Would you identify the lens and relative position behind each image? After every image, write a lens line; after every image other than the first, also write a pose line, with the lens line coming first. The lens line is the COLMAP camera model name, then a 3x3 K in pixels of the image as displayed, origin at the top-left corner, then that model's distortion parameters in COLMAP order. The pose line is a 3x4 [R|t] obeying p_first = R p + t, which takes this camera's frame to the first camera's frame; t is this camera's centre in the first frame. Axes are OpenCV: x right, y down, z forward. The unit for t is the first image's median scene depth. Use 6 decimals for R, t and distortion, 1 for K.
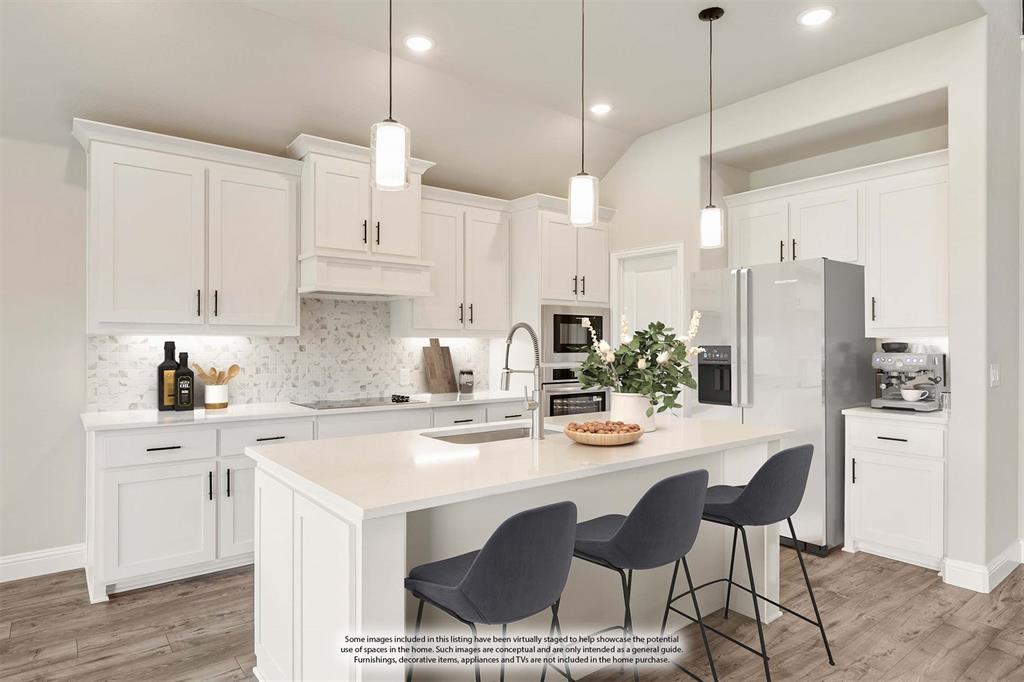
lens RADIAL K [[599.9, 0, 508.9], [0, 599.9, 342.4], [0, 0, 1]] dist [0.027378, -0.001513]
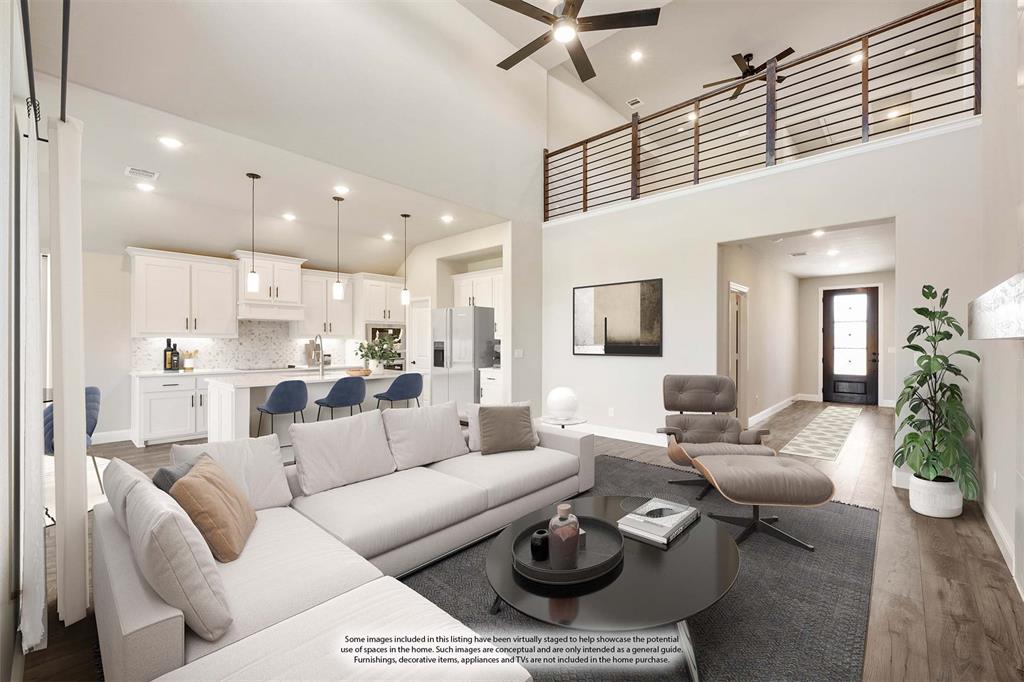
lens RADIAL K [[412.4, 0, 517.8], [0, 412.4, 339.9], [0, 0, 1]] dist [0.002582, 0.000434]
pose [[0.987055, -0.001879, 0.160370, 0.427969], [0.002321, 0.999994, -0.002567, 0.001914], [-0.160364, 0.002906, 0.987054, -0.671357]]
